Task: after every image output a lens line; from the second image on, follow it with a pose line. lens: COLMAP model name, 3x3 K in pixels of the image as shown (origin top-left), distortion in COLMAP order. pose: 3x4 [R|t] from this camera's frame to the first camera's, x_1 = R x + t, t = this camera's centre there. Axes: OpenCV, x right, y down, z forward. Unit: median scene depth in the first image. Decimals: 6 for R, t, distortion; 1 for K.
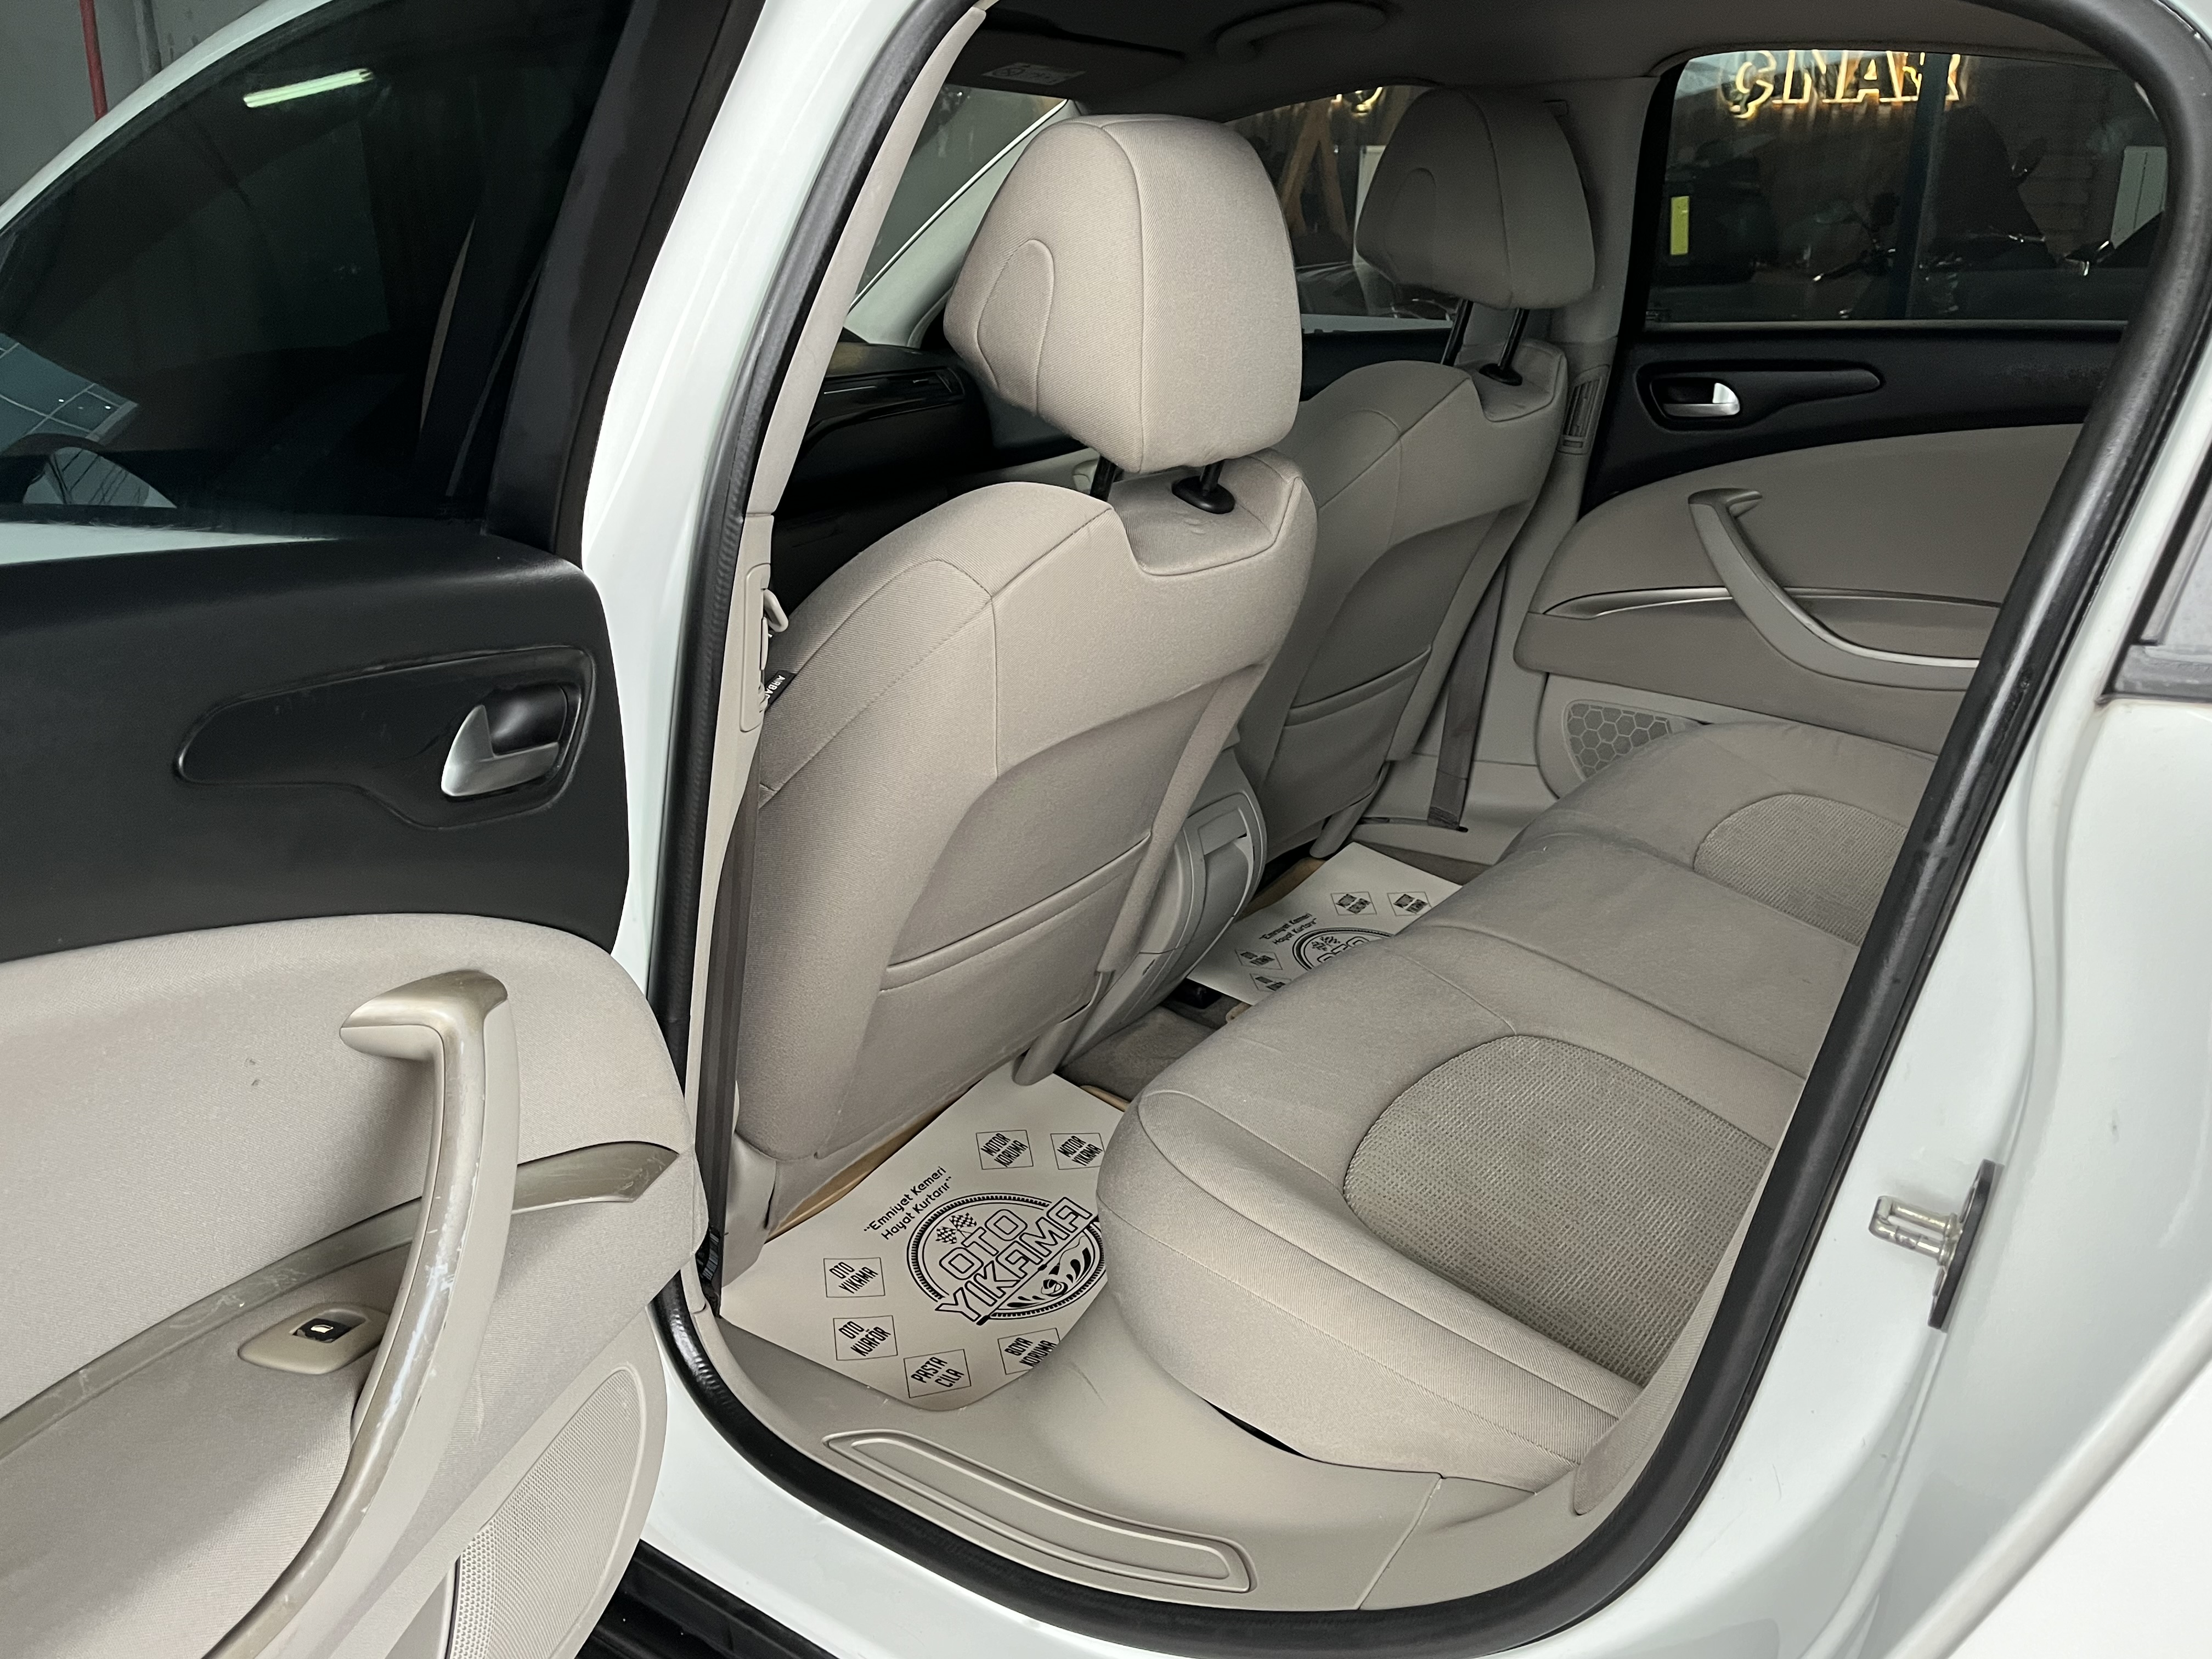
lens RADIAL K [[1720.6, 0, 1118.3], [0, 1720.6, 859.7], [0, 0, 1]] dist [0.052521, -0.123550]
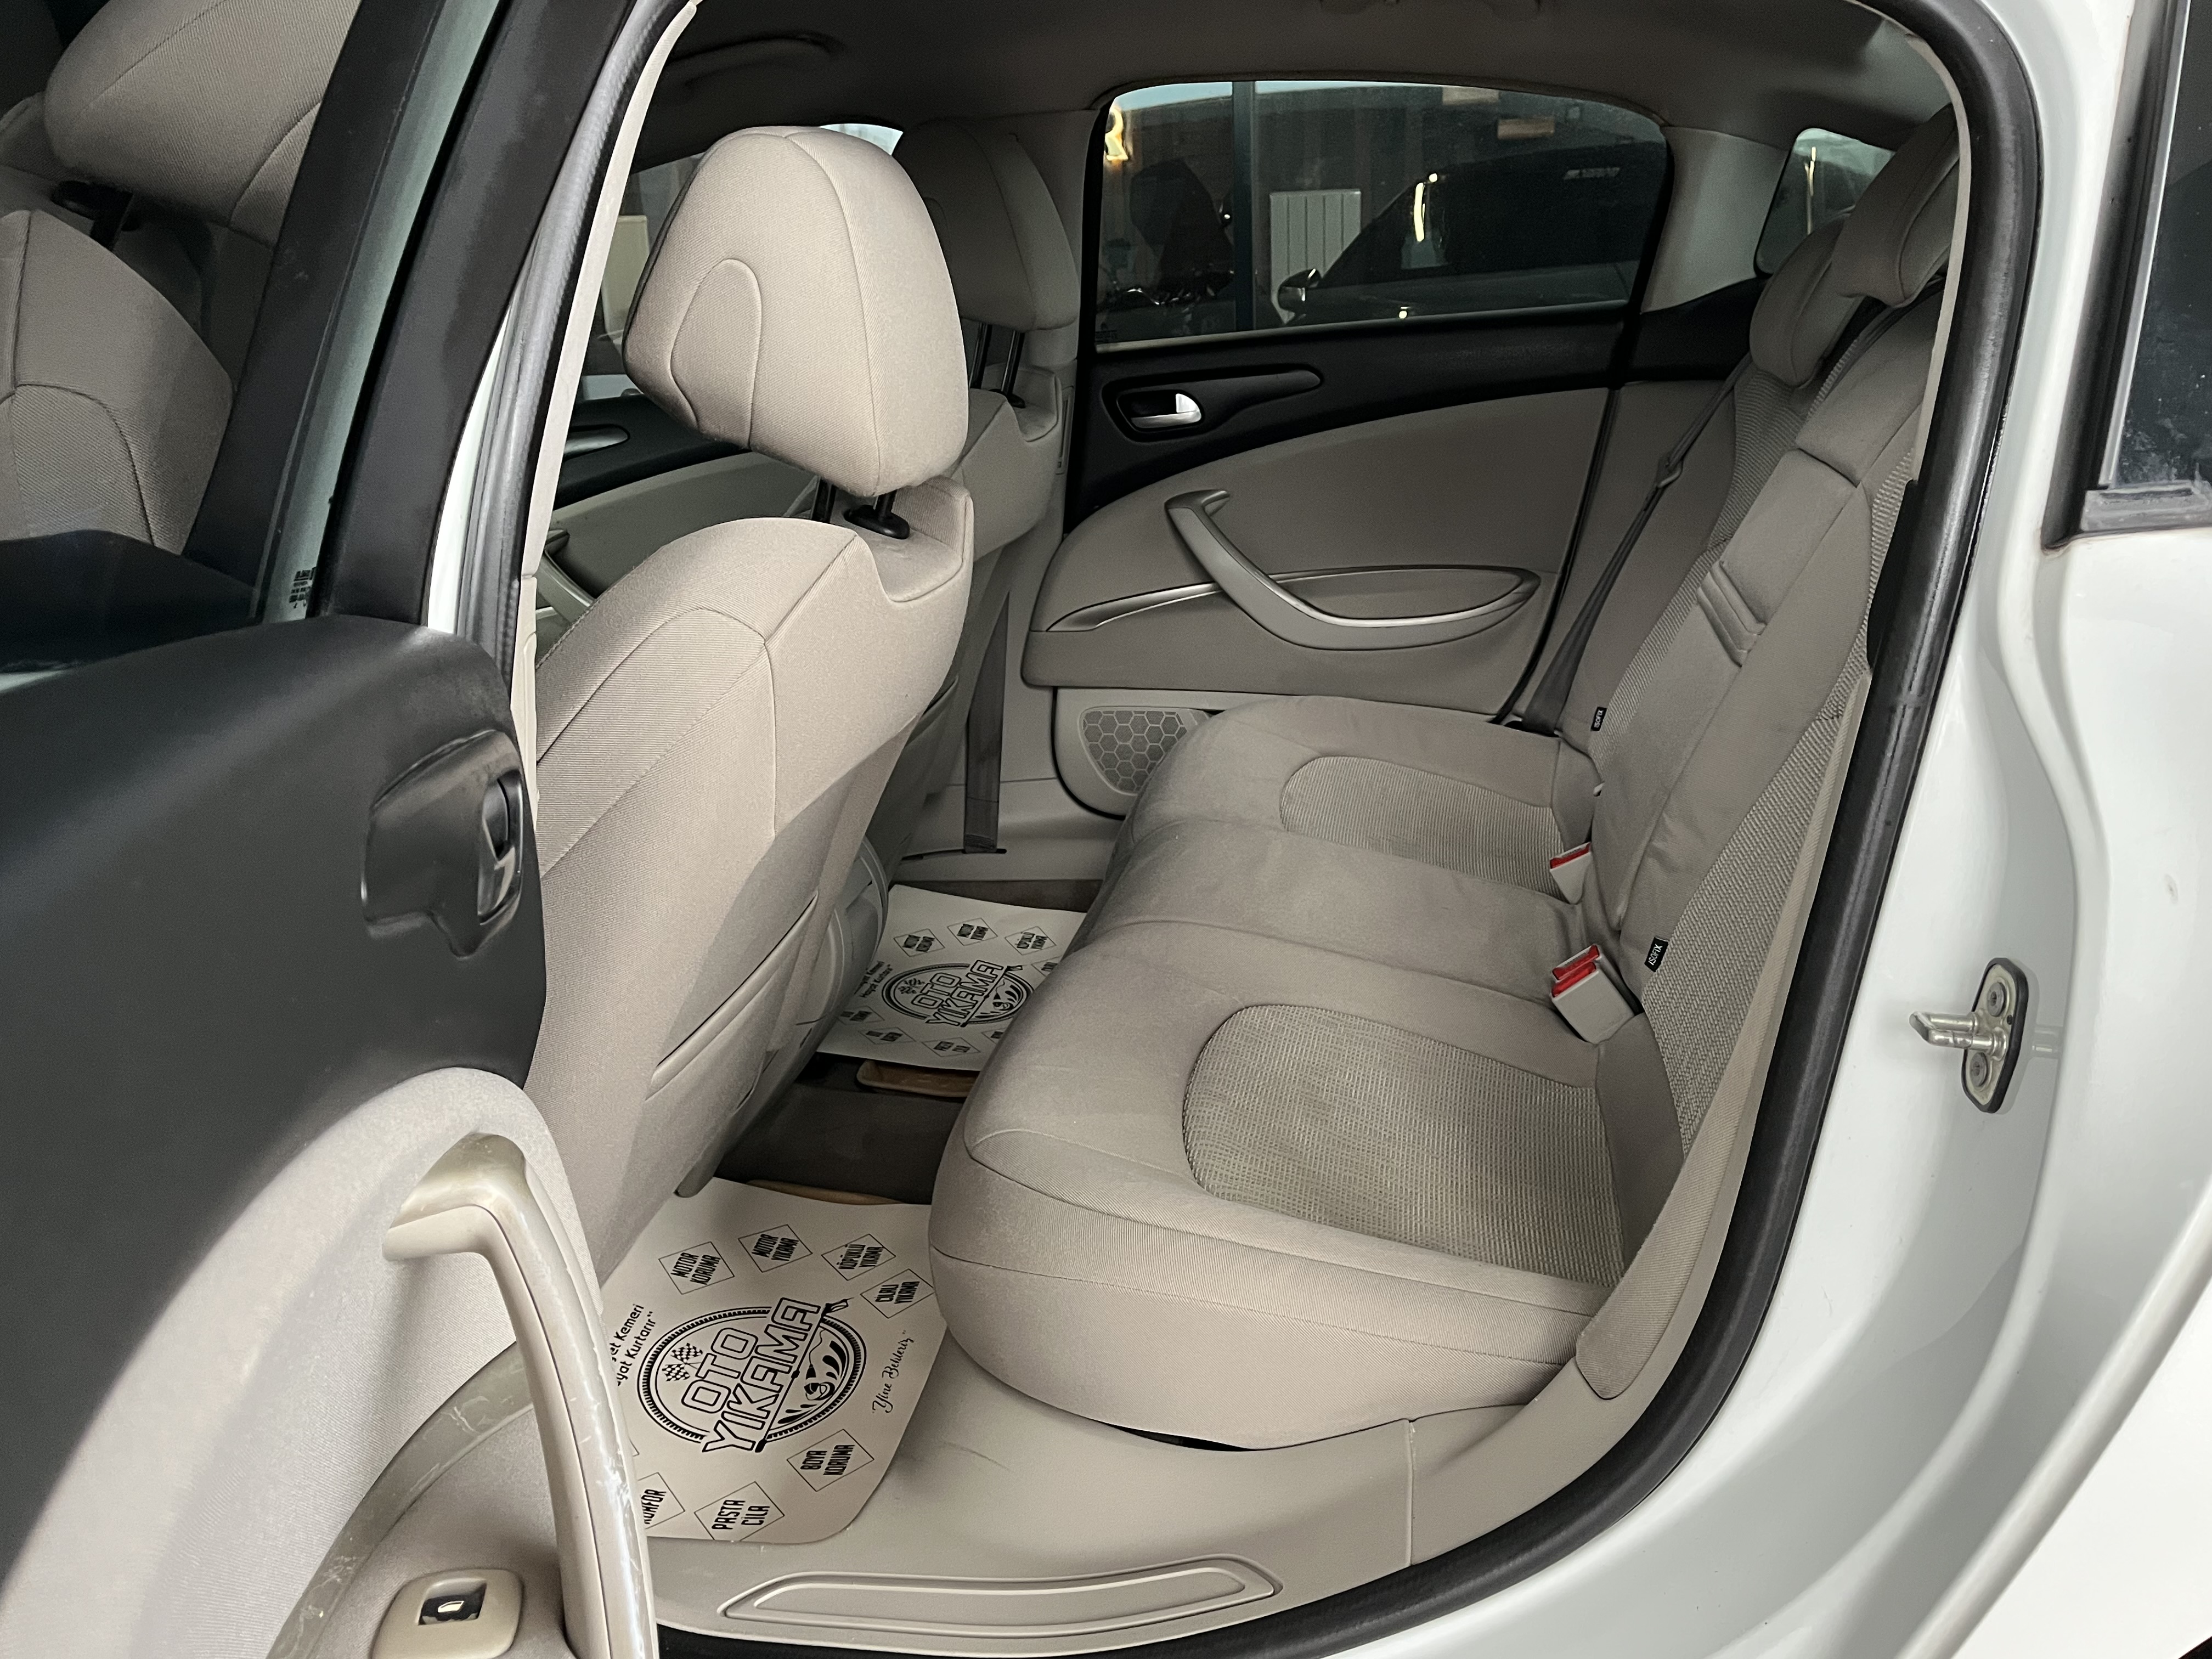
lens RADIAL K [[1720.6, 0, 1118.3], [0, 1720.6, 859.7], [0, 0, 1]] dist [0.052521, -0.123550]
pose [[0.907285, -0.179084, 0.380478, -0.183198], [0.192826, 0.981231, 0.002038, -0.002368], [-0.373702, 0.071517, 0.924788, 0.057933]]
